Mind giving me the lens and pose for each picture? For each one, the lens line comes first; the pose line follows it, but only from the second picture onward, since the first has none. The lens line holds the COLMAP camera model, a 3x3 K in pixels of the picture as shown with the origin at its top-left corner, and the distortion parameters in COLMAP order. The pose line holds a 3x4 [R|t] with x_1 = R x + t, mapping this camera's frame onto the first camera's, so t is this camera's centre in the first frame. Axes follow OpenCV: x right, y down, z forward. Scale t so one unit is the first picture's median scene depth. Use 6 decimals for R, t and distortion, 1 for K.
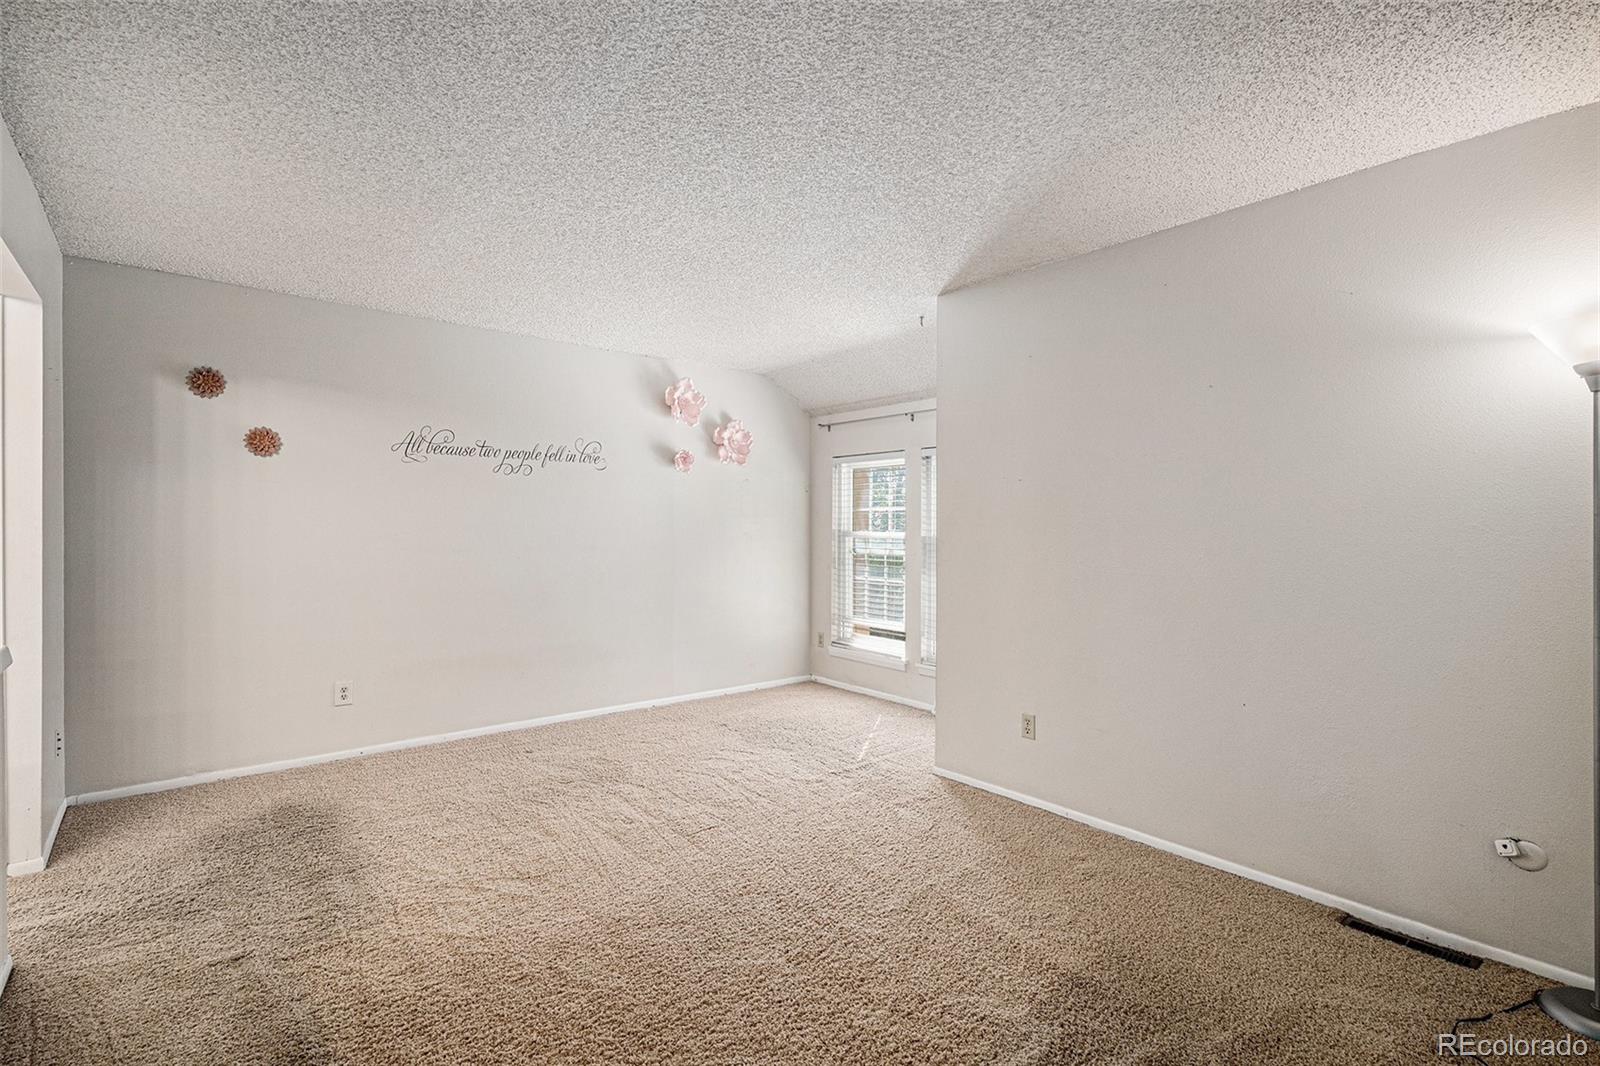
lens RADIAL K [[753.6, 0, 805.4], [0, 753.6, 534.9], [0, 0, 1]] dist [0.000653, 0.000961]
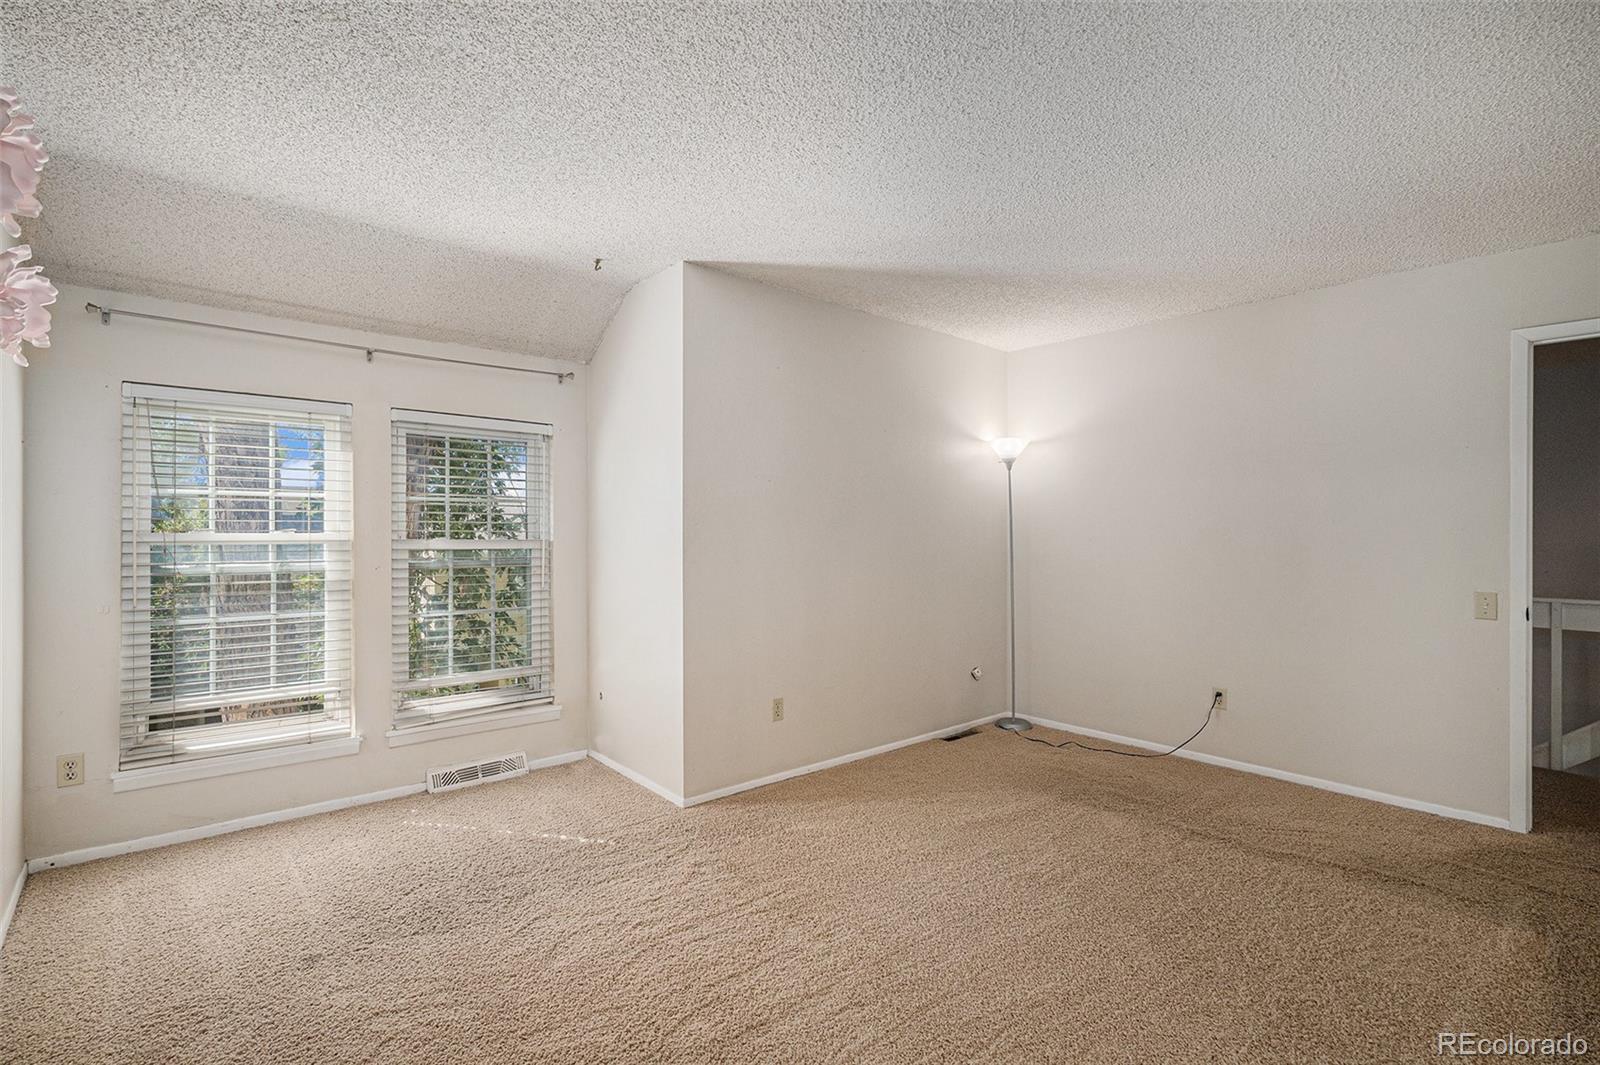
lens RADIAL K [[753.6, 0, 804.2], [0, 753.6, 526.9], [0, 0, 1]] dist [0.000653, 0.000961]
pose [[-0.029691, 0.001807, 0.999557, -0.497794], [0.008243, 0.999965, -0.001563, -0.004959], [-0.999525, 0.008192, -0.029705, 0.621972]]
